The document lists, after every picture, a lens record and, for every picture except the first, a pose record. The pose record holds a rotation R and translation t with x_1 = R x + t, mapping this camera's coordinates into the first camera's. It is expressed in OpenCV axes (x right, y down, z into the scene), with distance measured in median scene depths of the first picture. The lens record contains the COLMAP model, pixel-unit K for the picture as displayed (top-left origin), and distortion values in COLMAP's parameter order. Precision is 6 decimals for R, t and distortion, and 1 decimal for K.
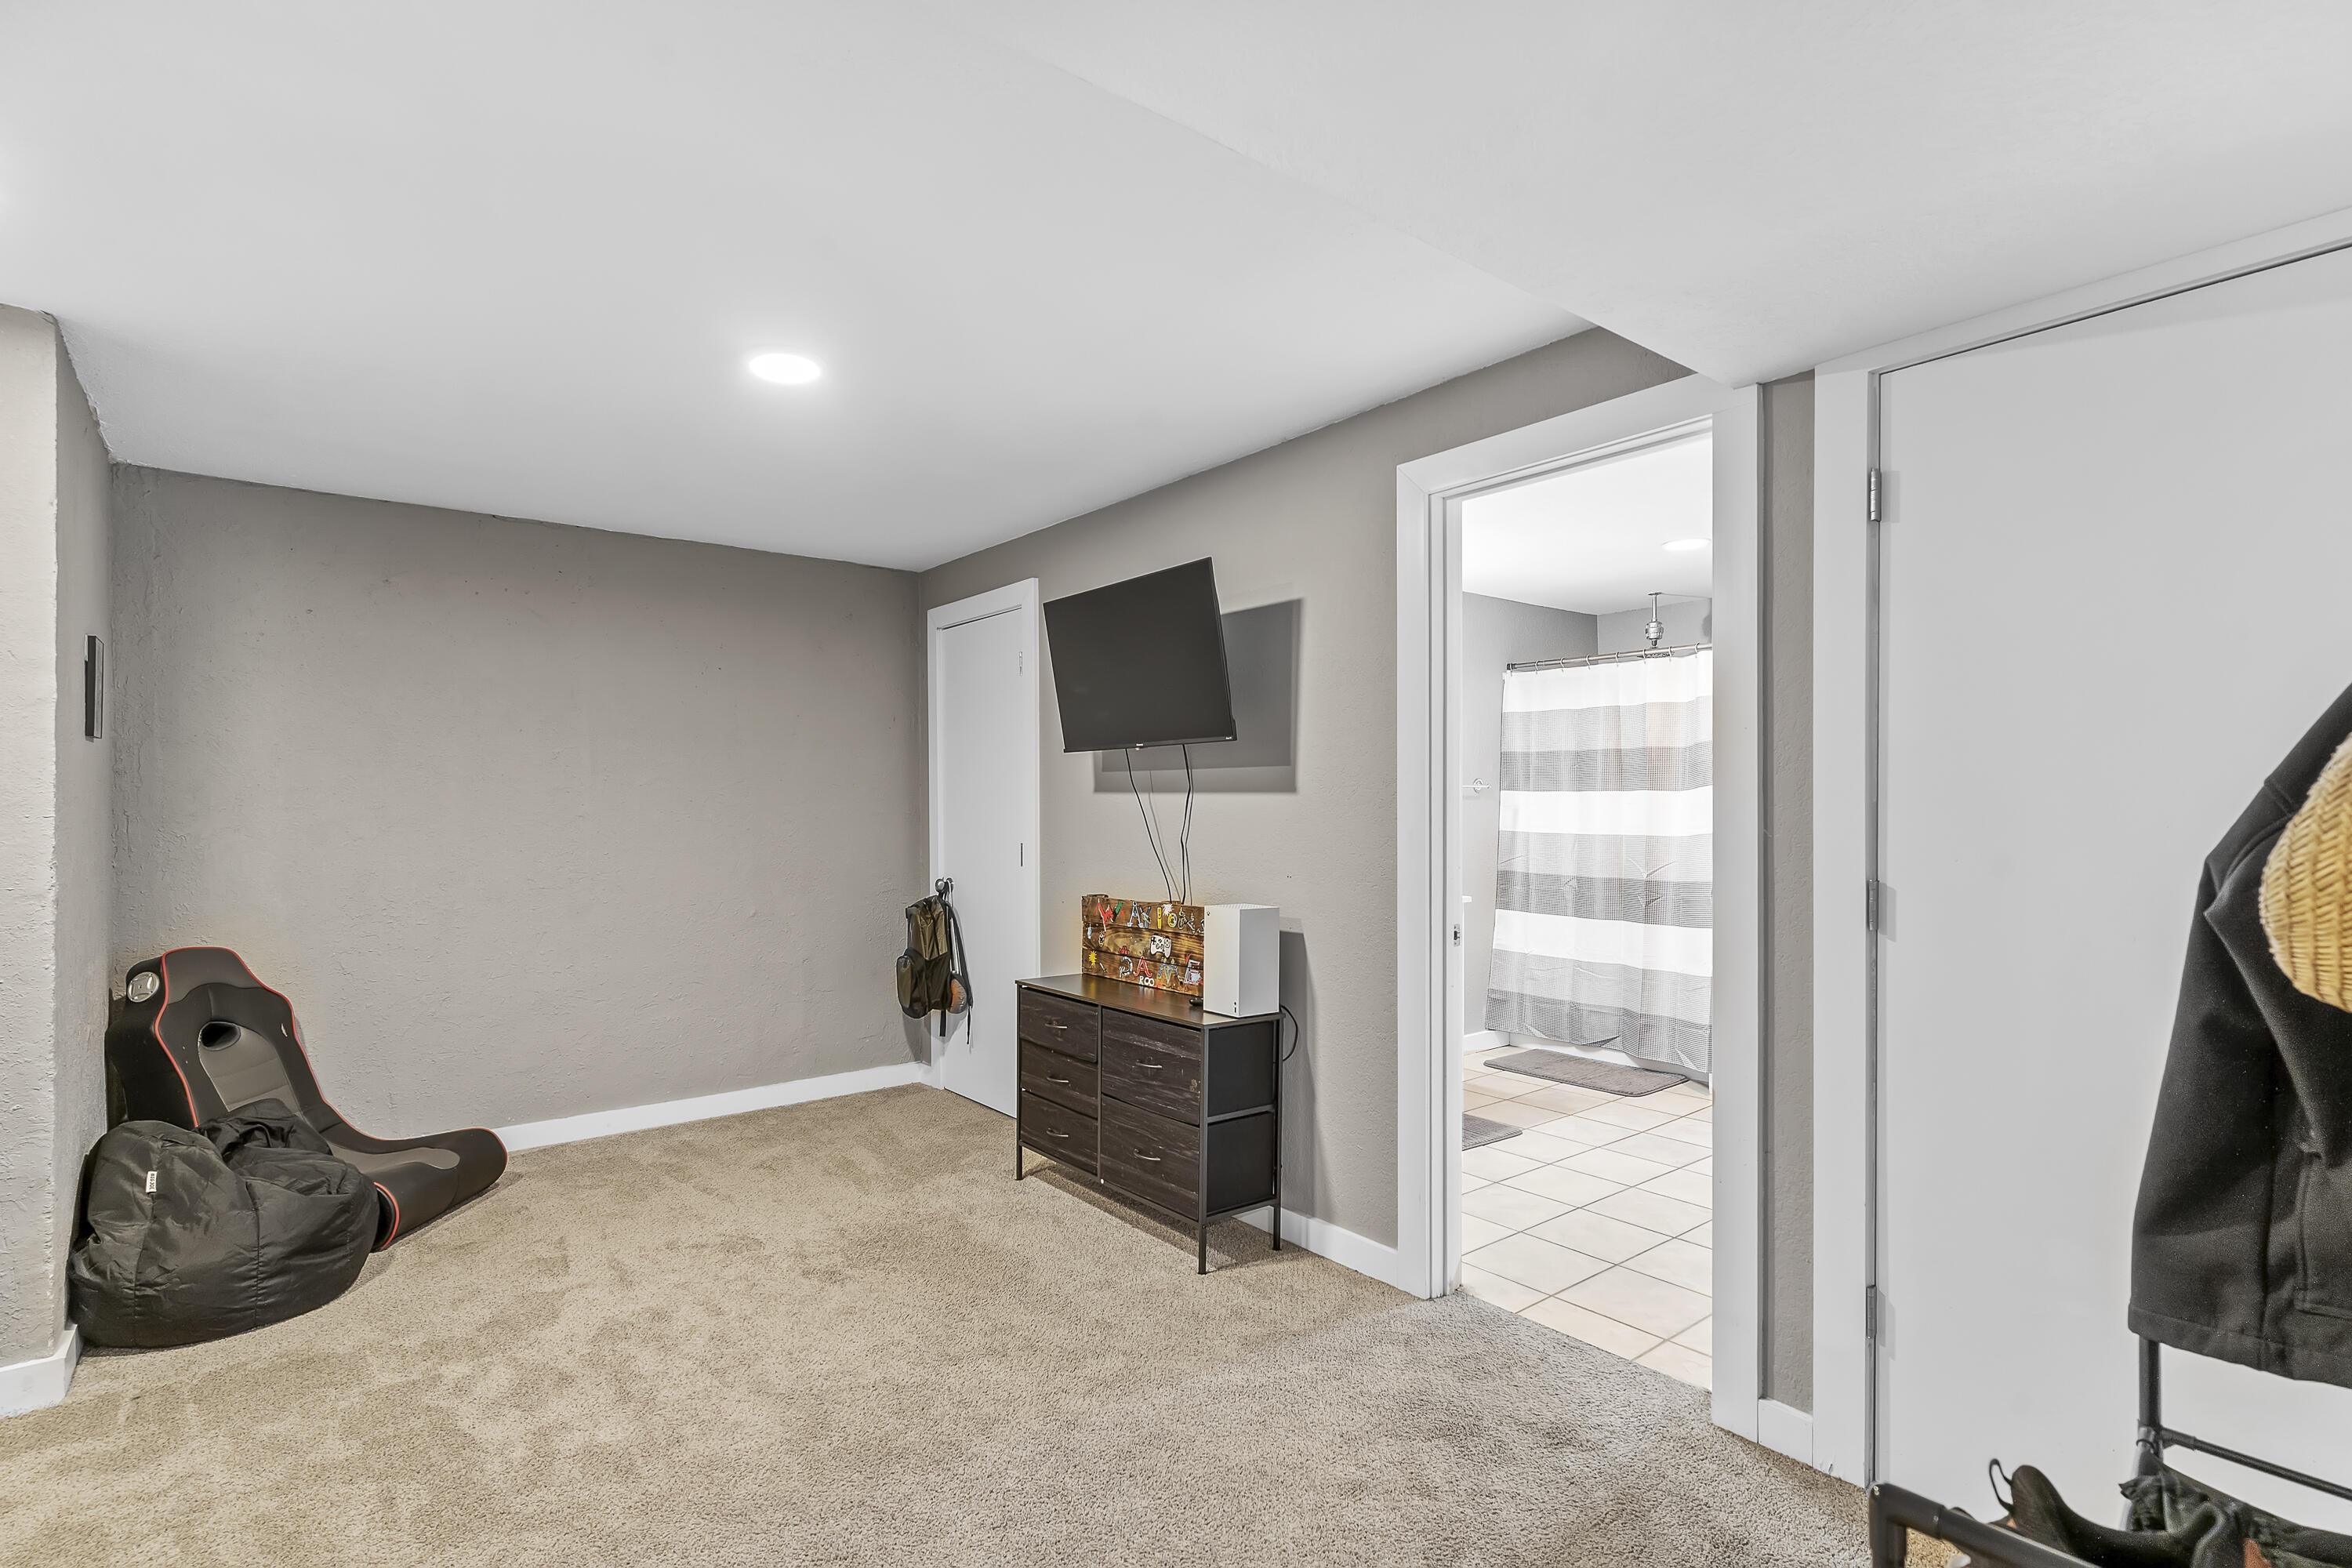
lens RADIAL K [[1119.4, 0, 1188.7], [0, 1119.4, 800.7], [0, 0, 1]] dist [-0.000565, 0.000000]
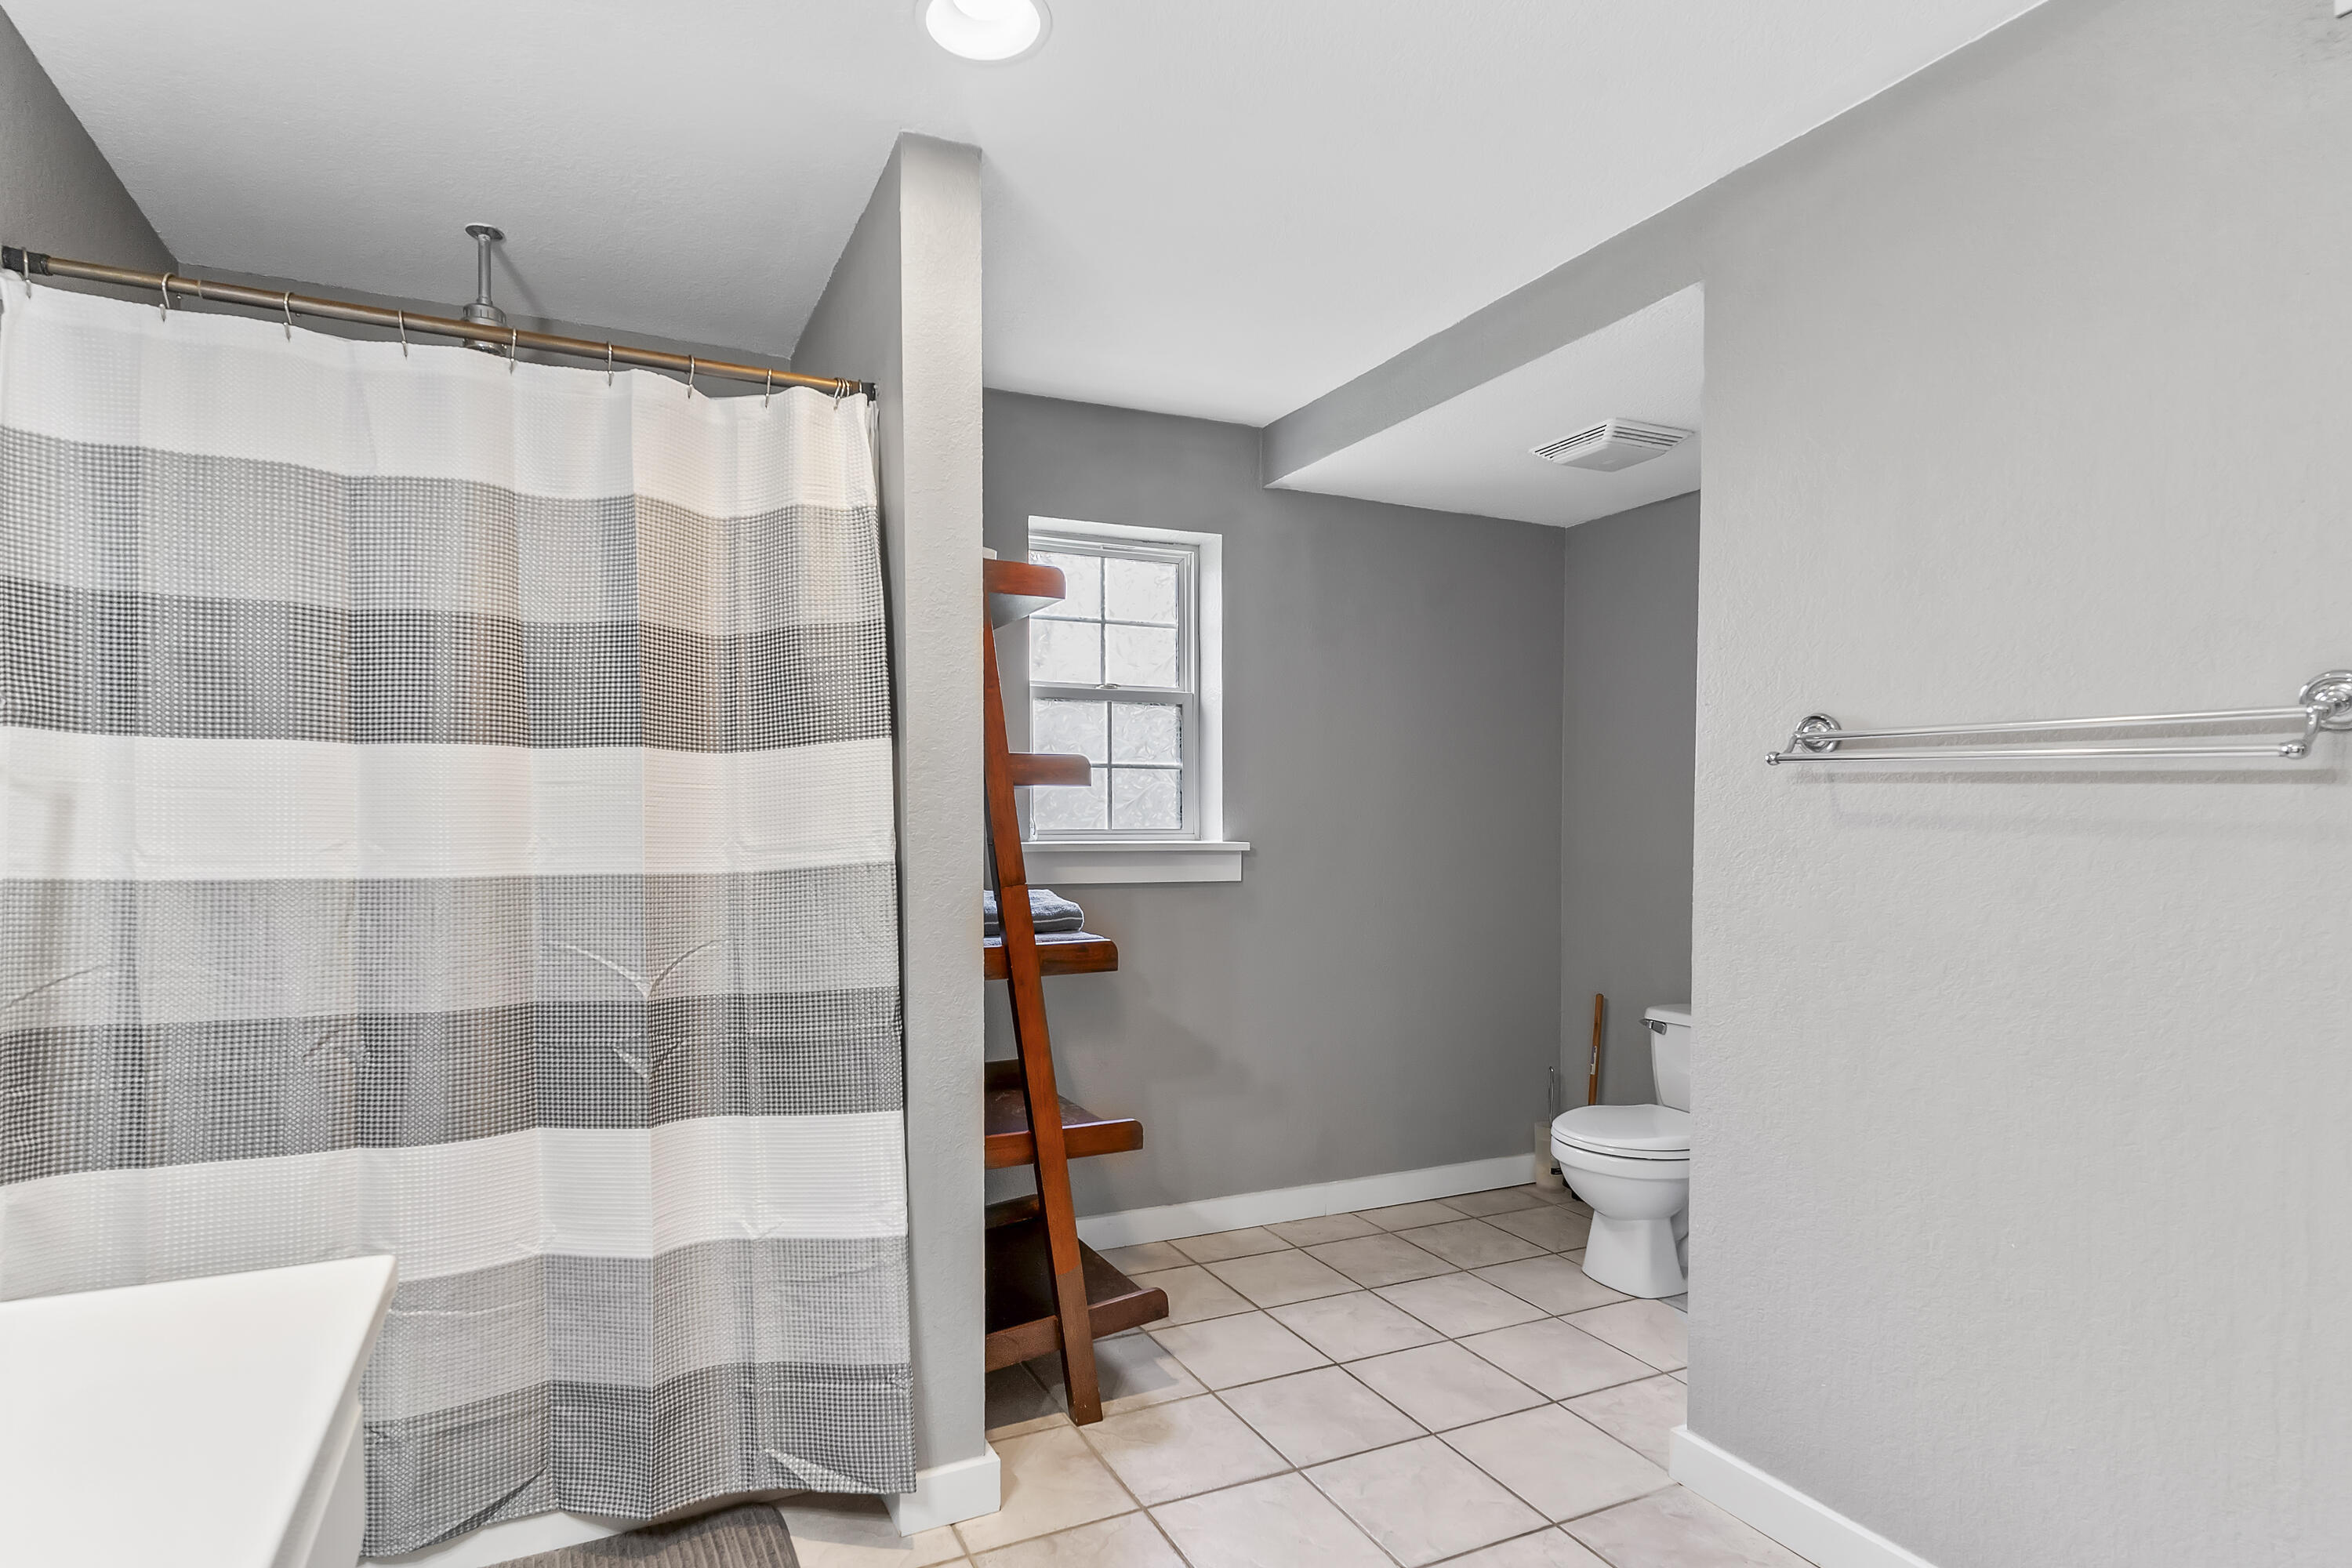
lens RADIAL K [[1251.7, 0, 1174.1], [0, 1251.7, 834.6], [0, 0, 1]] dist [-0.002130, -0.000420]
pose [[0.226630, -0.018347, 0.973808, 0.063610], [-0.005323, 0.999784, 0.020075, 0.009542], [-0.973966, -0.009733, 0.226483, 0.732581]]
